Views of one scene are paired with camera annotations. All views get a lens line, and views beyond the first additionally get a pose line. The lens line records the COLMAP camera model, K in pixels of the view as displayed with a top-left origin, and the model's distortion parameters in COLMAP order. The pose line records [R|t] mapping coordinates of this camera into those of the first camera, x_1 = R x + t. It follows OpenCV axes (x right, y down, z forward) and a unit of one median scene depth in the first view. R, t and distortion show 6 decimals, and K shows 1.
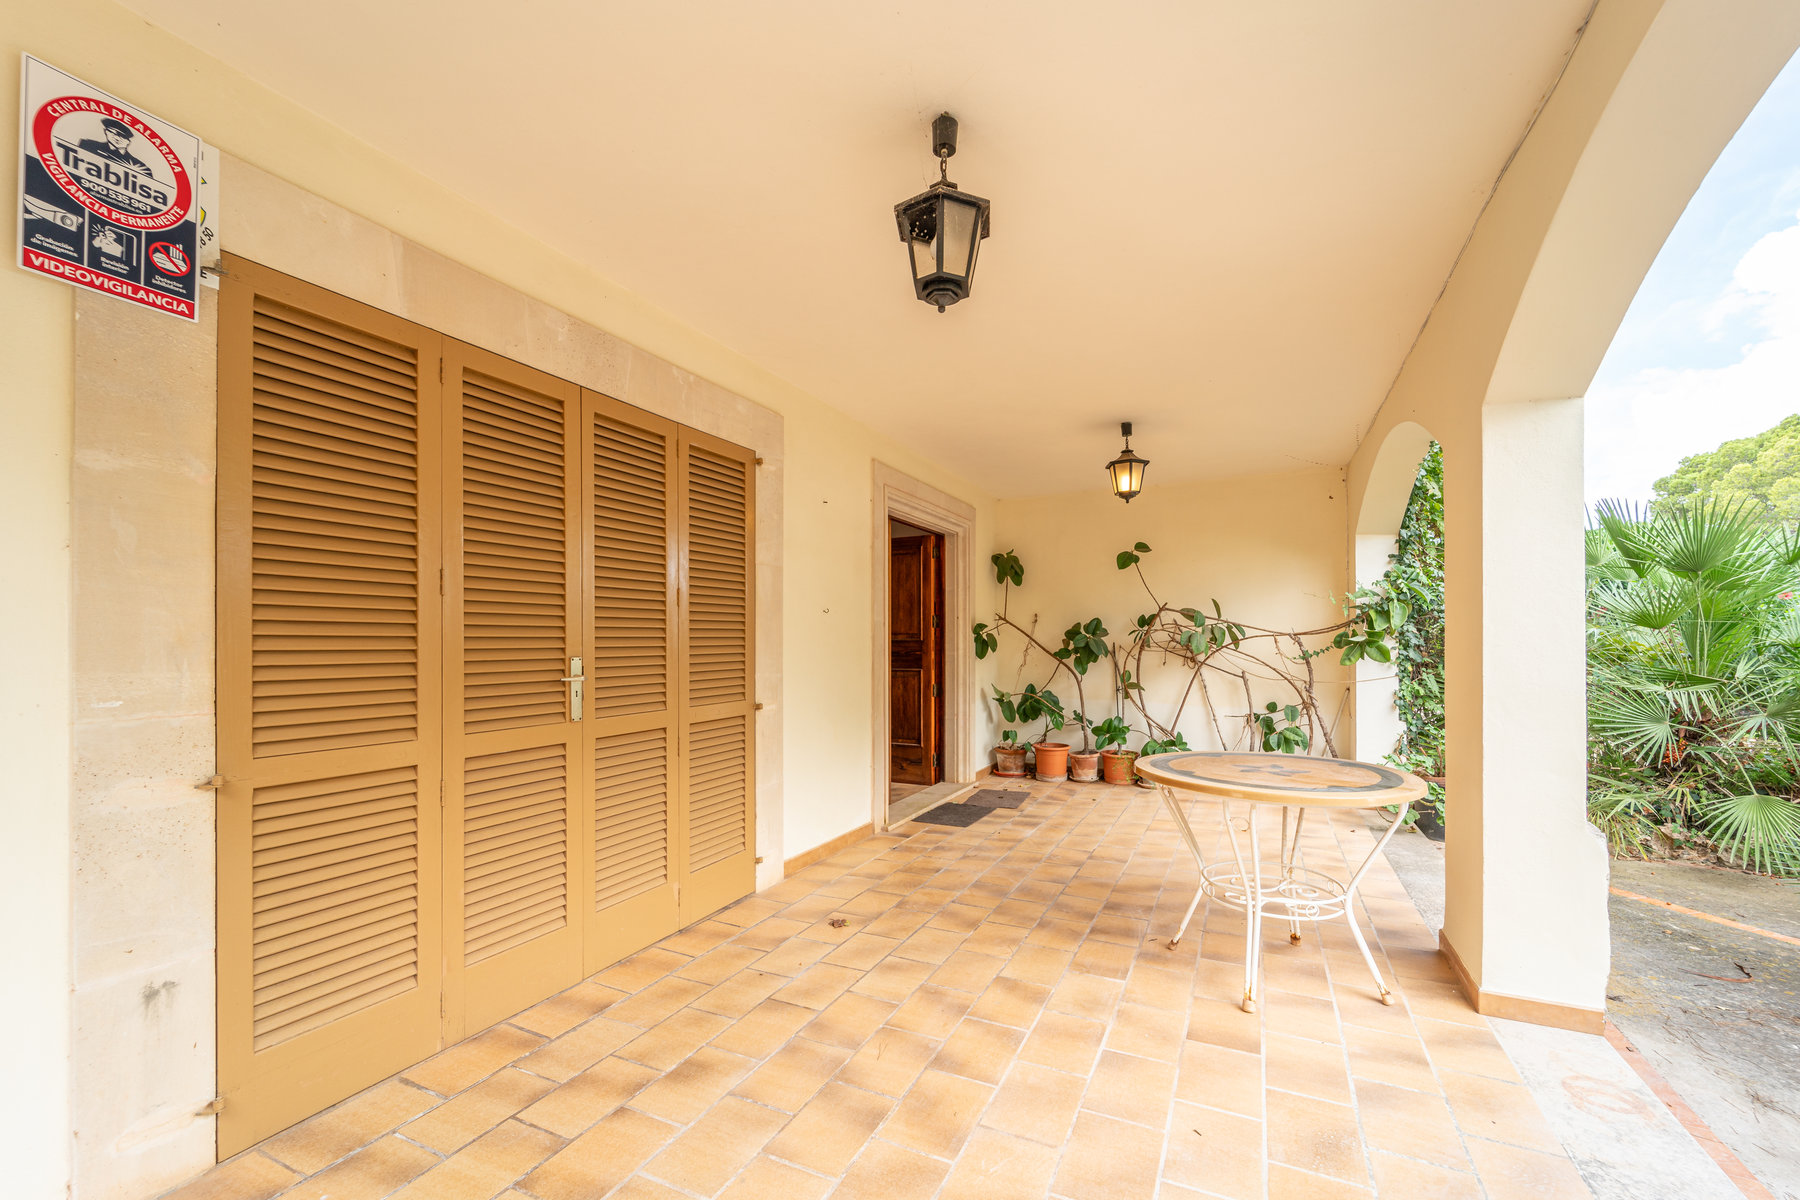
lens RADIAL K [[733.1, 0, 895.7], [0, 733.1, 640.1], [0, 0, 1]] dist [0.001696, -0.000044]
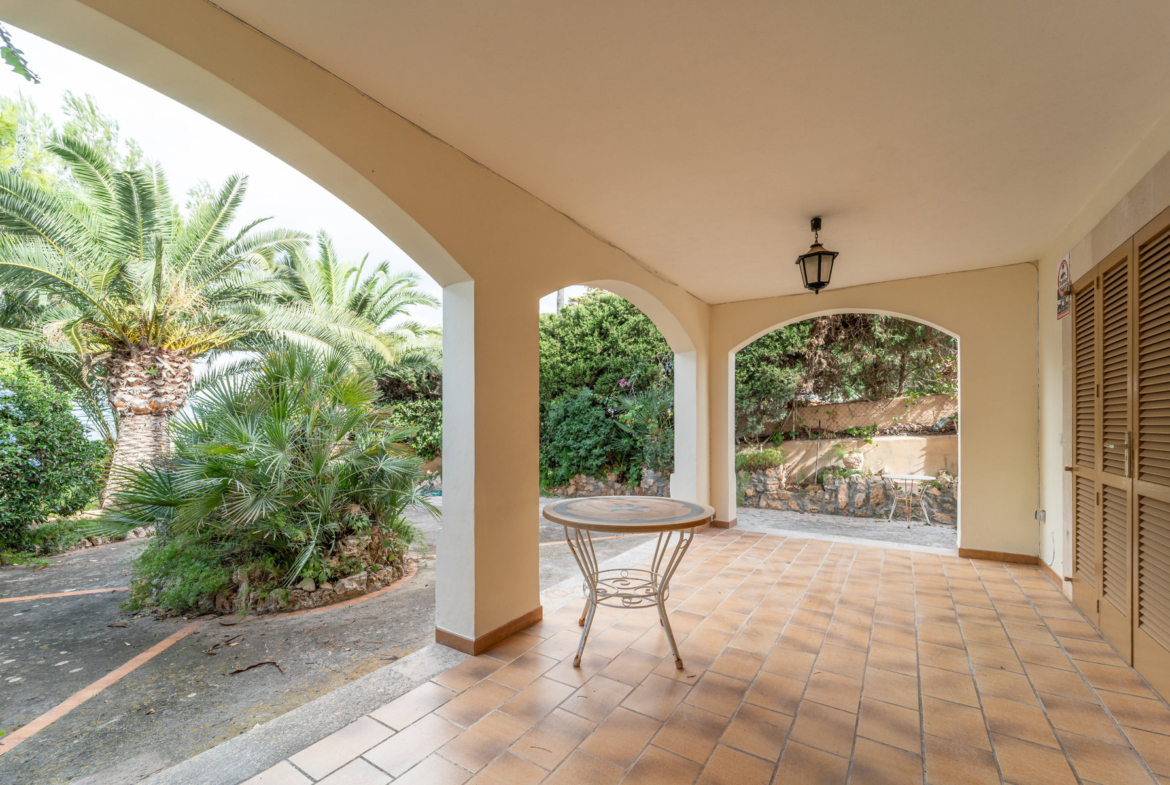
lens RADIAL K [[476.5, 0, 591.0], [0, 476.5, 426.4], [0, 0, 1]] dist [0.001696, -0.000044]
pose [[-0.992798, 0.002141, 0.119785, 0.285130], [0.002956, 0.999974, 0.006629, 0.002077], [-0.119767, 0.006935, -0.992778, 1.208577]]
